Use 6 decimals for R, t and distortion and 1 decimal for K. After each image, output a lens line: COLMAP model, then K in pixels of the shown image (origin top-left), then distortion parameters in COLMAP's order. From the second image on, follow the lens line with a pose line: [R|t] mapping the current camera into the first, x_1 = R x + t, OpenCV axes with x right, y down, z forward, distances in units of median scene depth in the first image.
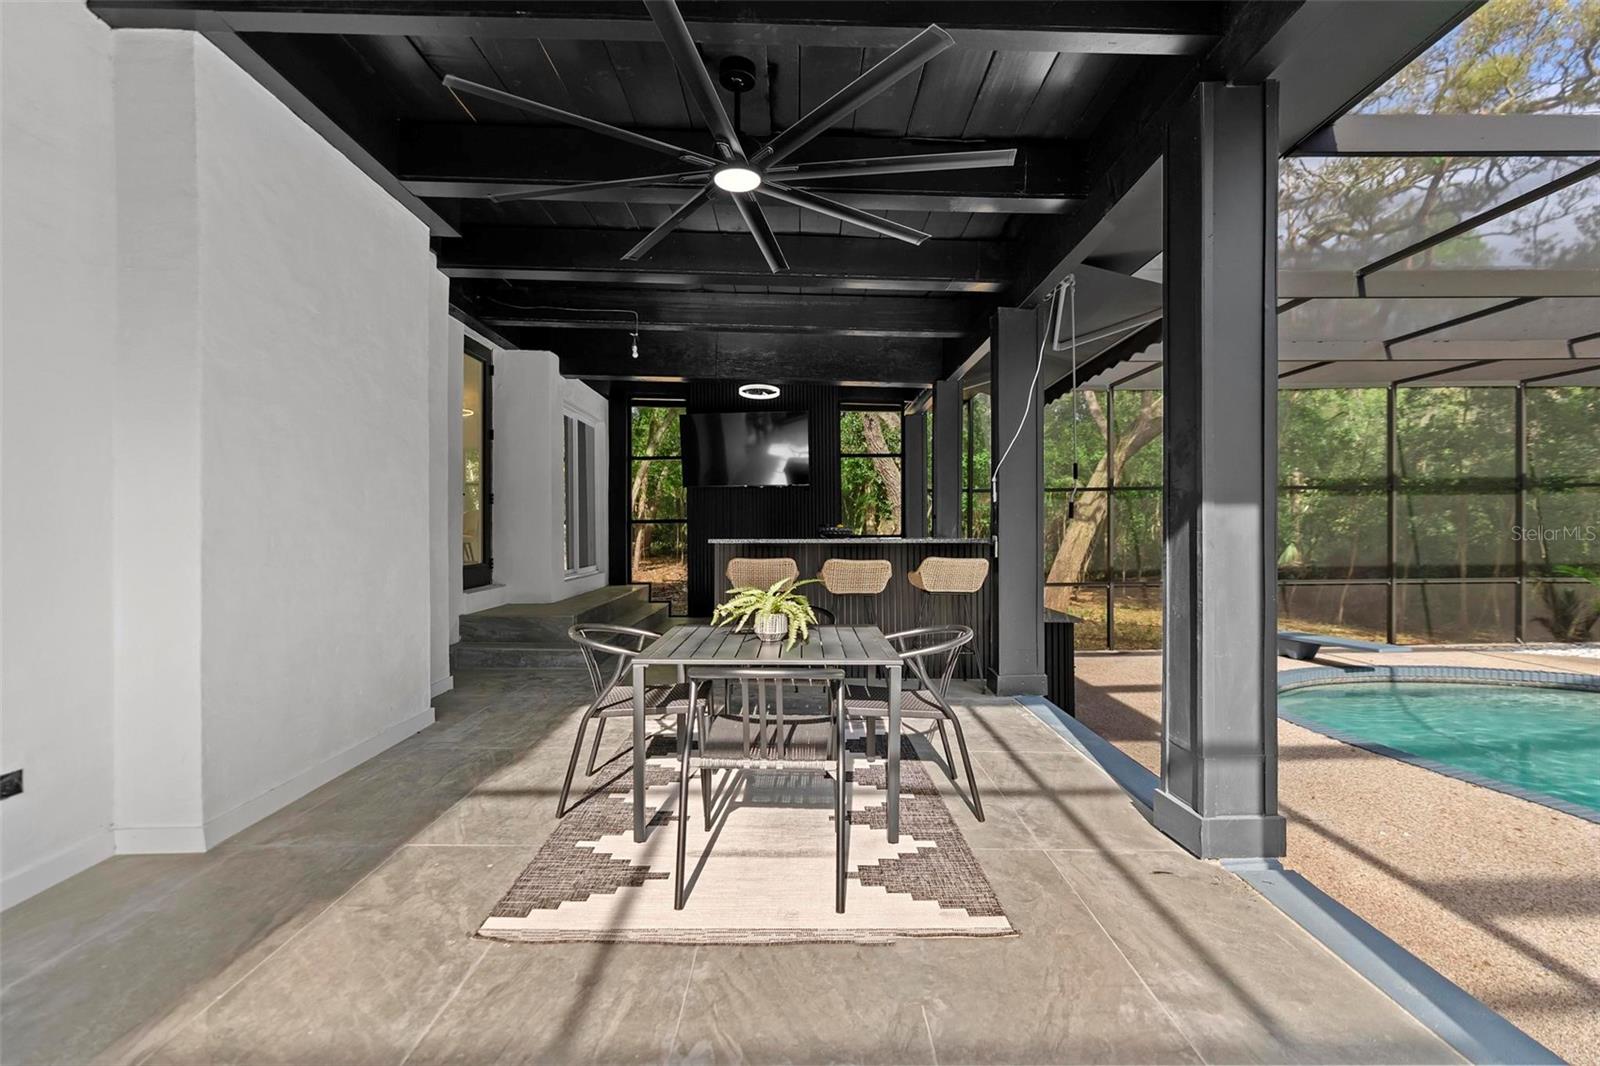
lens RADIAL K [[705.7, 0, 793.9], [0, 705.7, 533.5], [0, 0, 1]] dist [-0.007752, -0.000284]
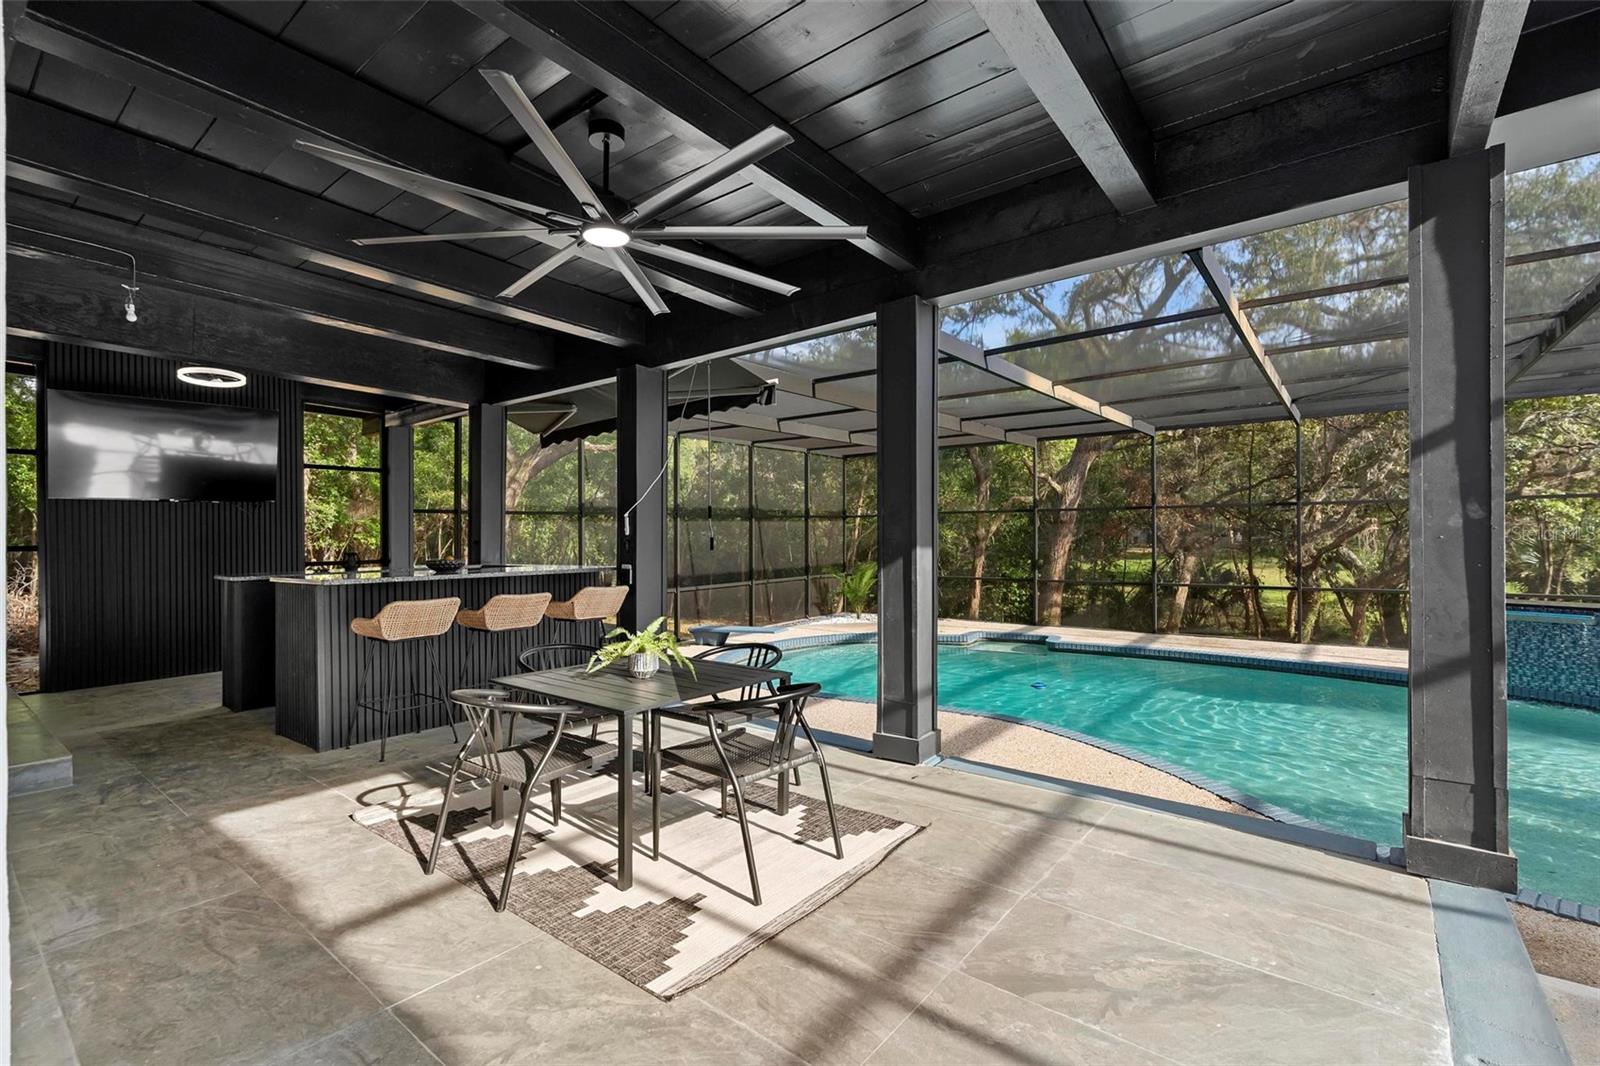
lens RADIAL K [[705.7, 0, 793.9], [0, 705.7, 533.5], [0, 0, 1]] dist [-0.007752, -0.000284]
pose [[0.635138, 0.000211, 0.772399, -0.811570], [0.012832, 0.999859, -0.010825, -0.059549], [-0.772292, 0.016786, 0.635045, 0.150051]]
